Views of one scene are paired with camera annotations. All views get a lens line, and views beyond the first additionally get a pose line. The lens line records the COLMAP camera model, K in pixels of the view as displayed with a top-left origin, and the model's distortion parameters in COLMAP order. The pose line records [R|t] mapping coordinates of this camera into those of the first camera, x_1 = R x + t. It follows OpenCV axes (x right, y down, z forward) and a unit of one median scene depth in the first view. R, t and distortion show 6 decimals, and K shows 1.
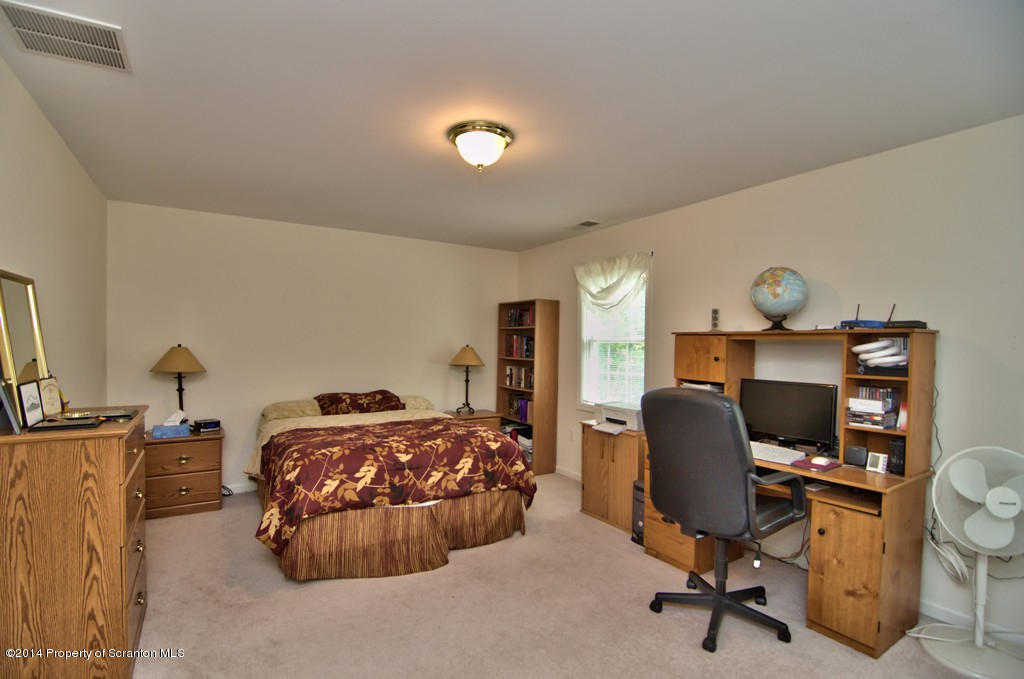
lens RADIAL K [[491.9, 0, 513.3], [0, 491.9, 342.0], [0, 0, 1]] dist [-0.017708, -0.002769]
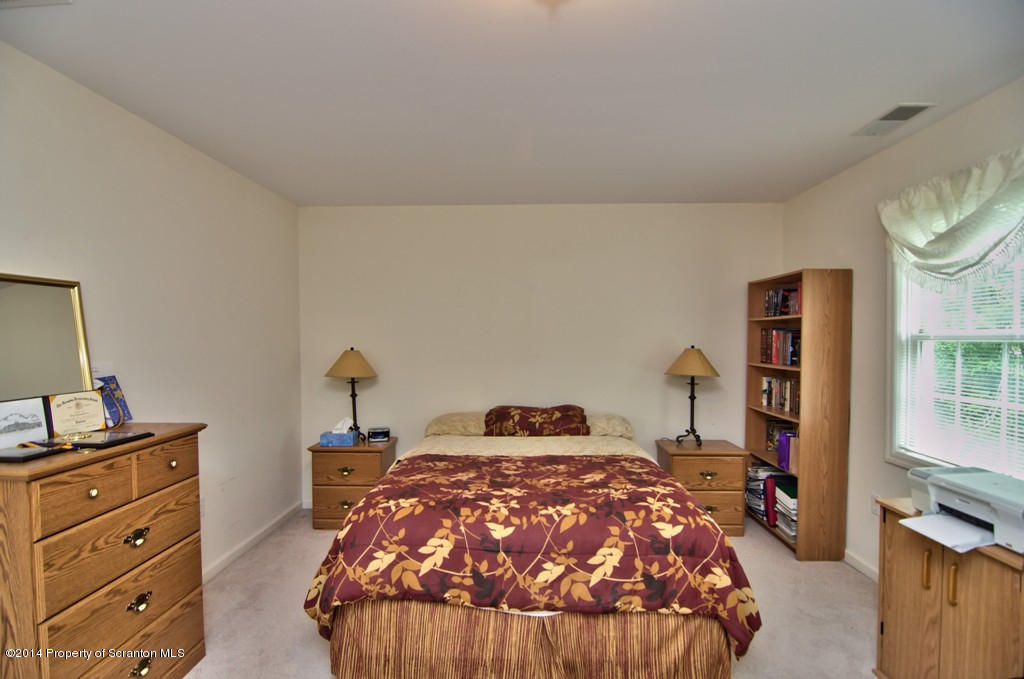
lens RADIAL K [[491.9, 0, 509.4], [0, 491.9, 344.3], [0, 0, 1]] dist [-0.017708, -0.002769]
pose [[0.827505, -0.004703, -0.561439, 0.106395], [0.011258, 0.999903, 0.008218, -0.005806], [0.561346, -0.013121, 0.827477, 0.381071]]
